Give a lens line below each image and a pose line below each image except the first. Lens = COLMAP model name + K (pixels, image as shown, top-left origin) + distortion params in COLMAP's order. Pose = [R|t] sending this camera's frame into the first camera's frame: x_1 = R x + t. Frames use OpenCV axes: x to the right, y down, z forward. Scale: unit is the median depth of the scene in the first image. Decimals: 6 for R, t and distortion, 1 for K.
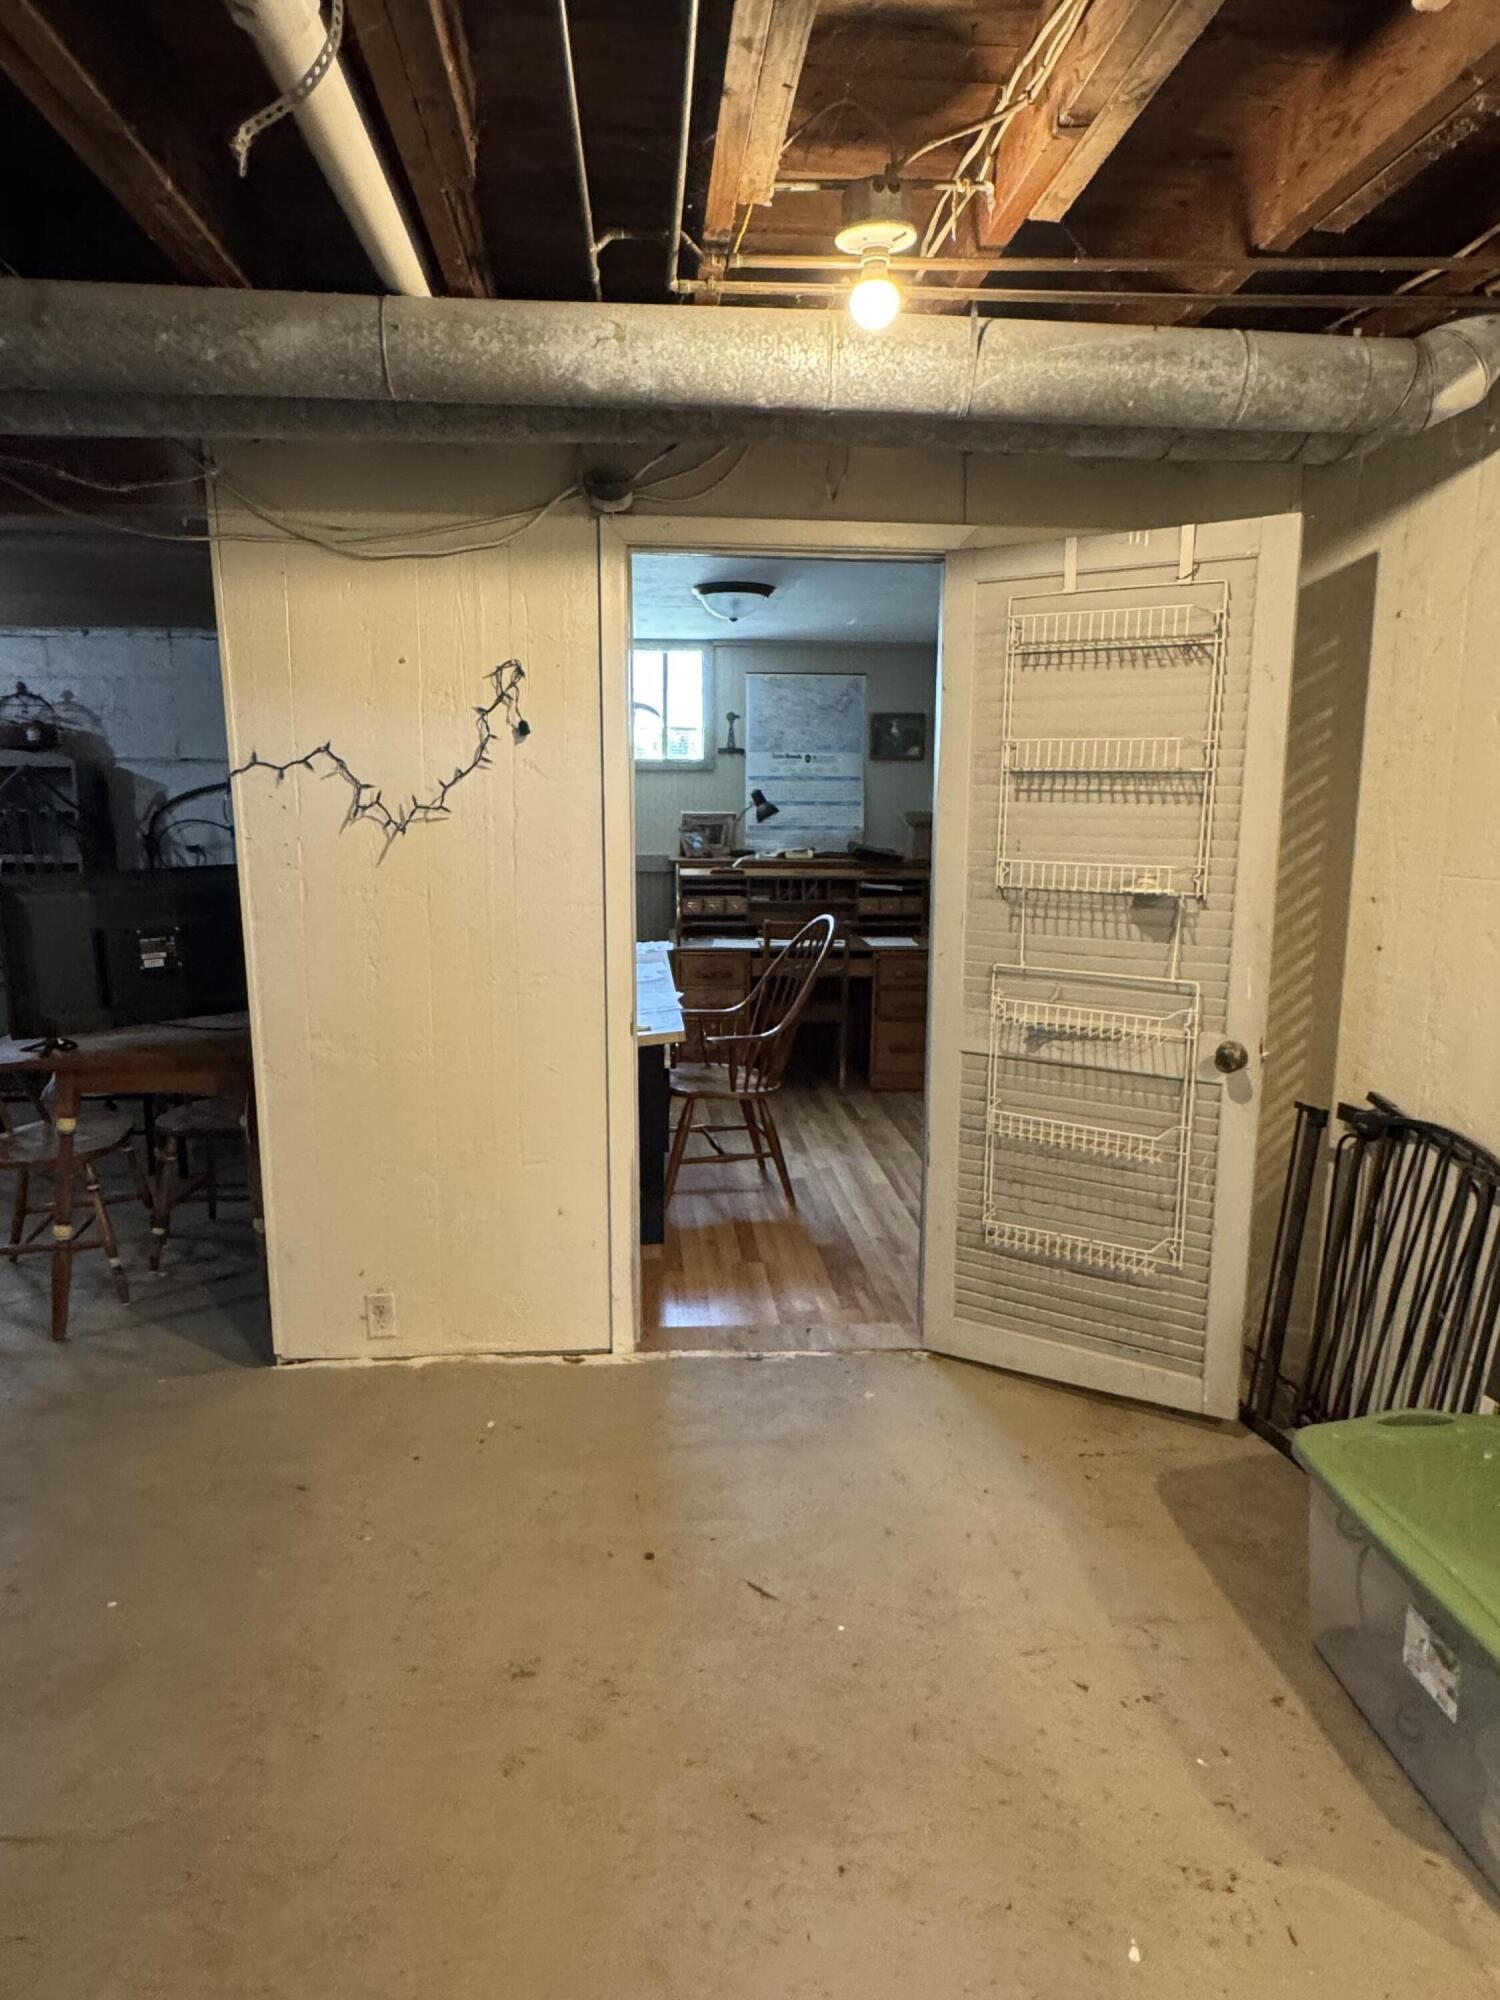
lens RADIAL K [[1214.7, 0, 745.8], [0, 1214.7, 1003.3], [0, 0, 1]] dist [-0.003570, -0.000969]
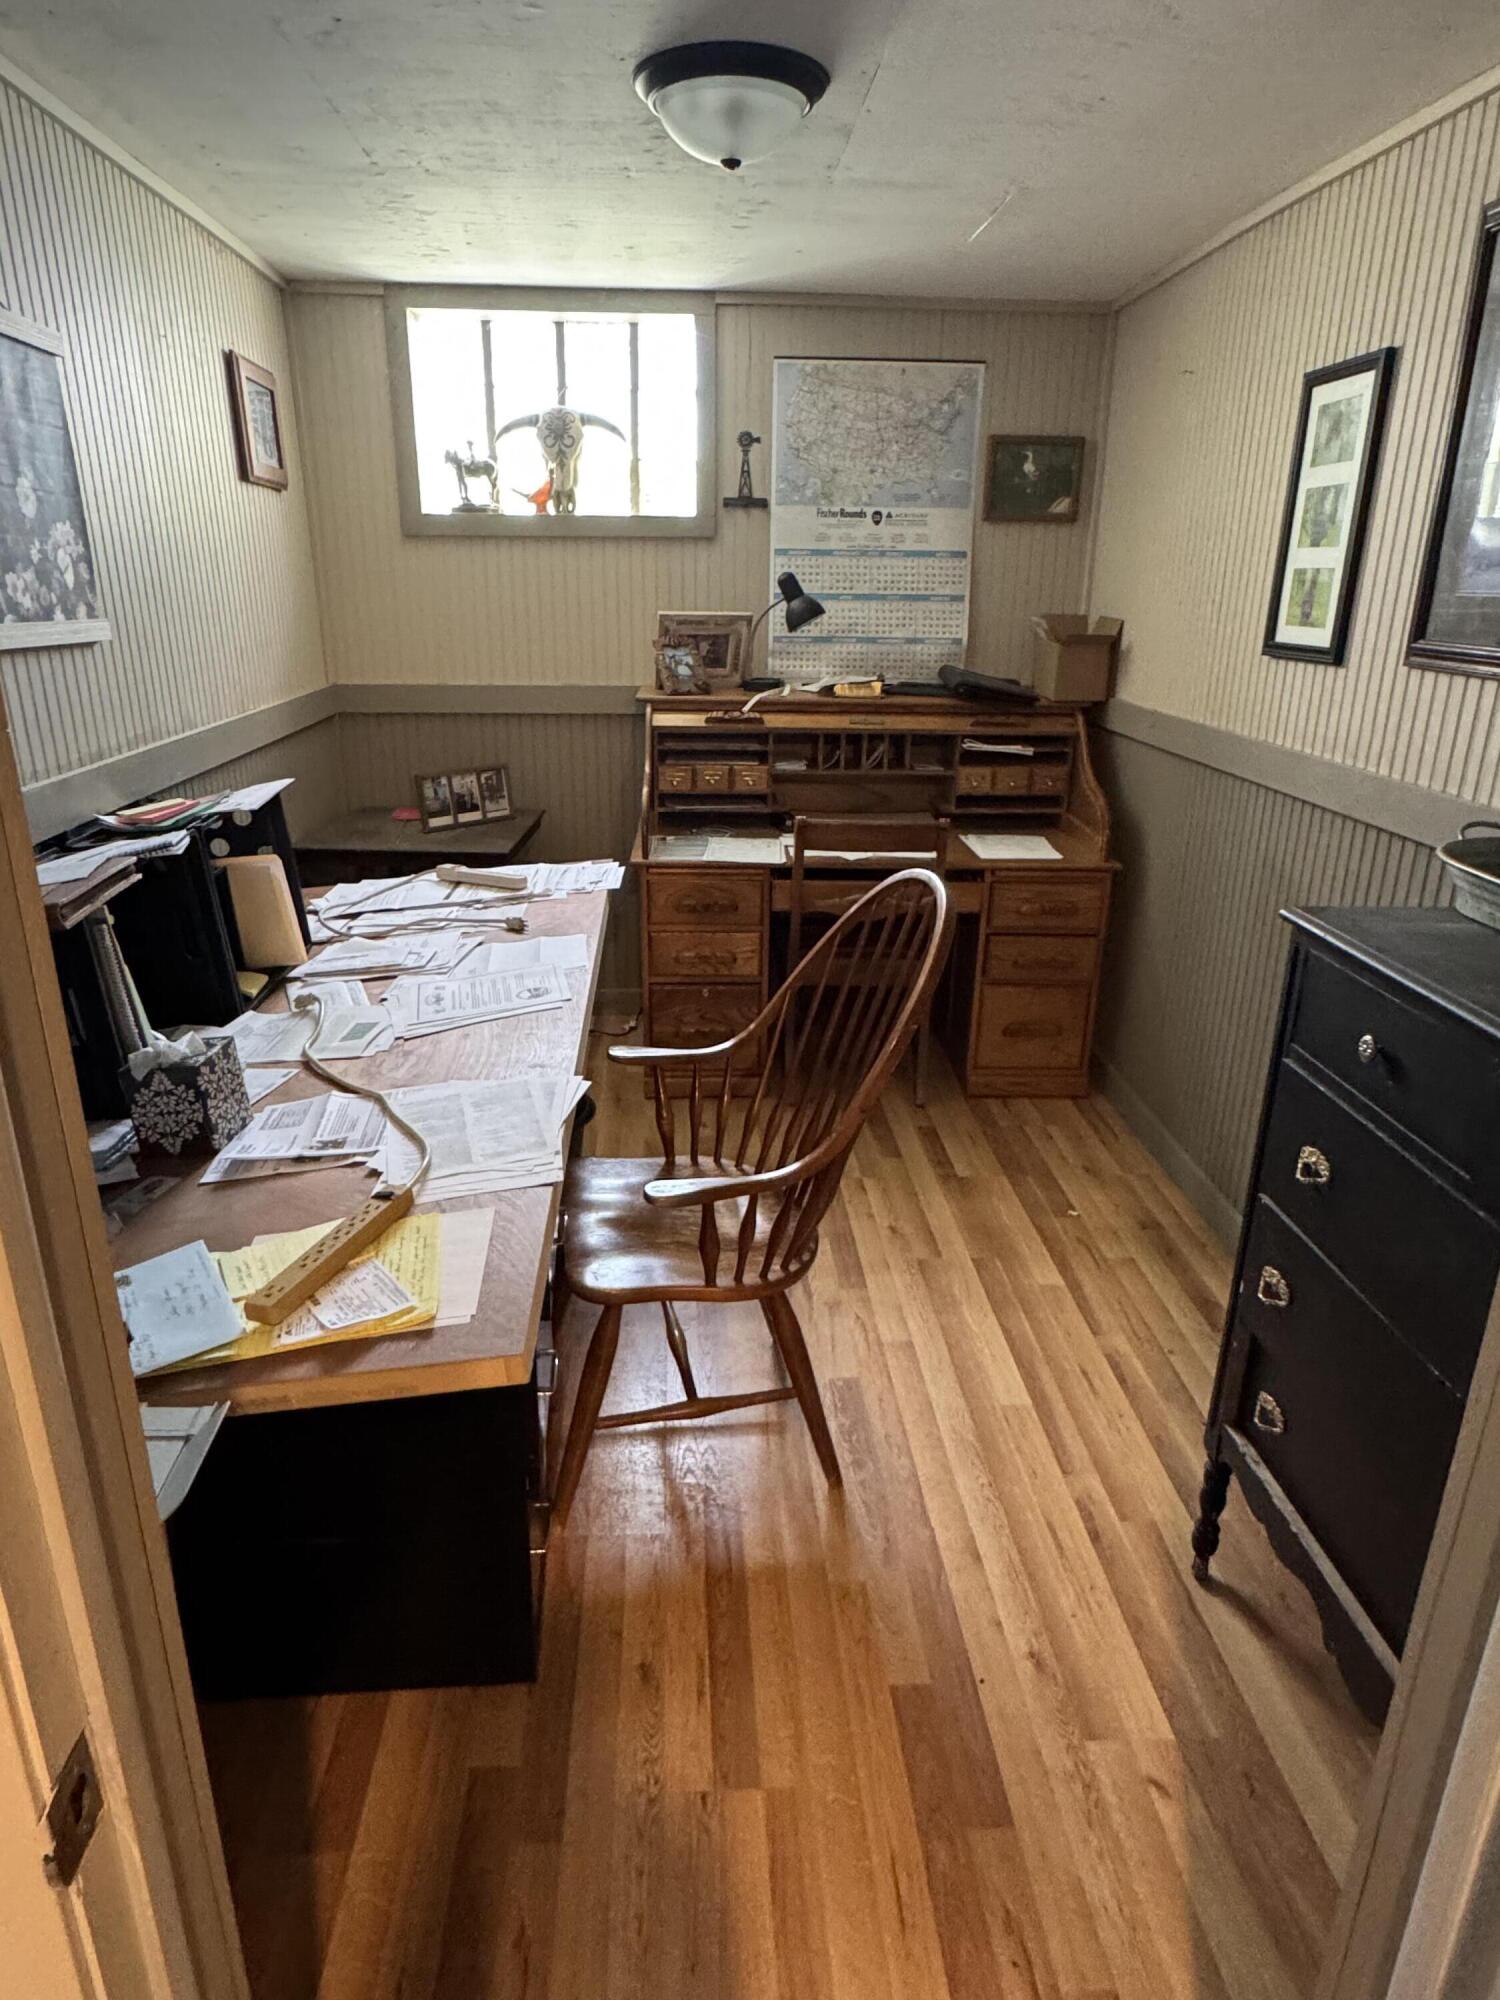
lens RADIAL K [[1214.7, 0, 750.5], [0, 1214.7, 999.5], [0, 0, 1]] dist [-0.003570, -0.000969]
pose [[0.999469, 0.017671, -0.027365, 0.010490], [-0.012873, 0.985959, 0.166491, -0.072032], [0.029923, -0.166050, 0.985663, 0.398814]]
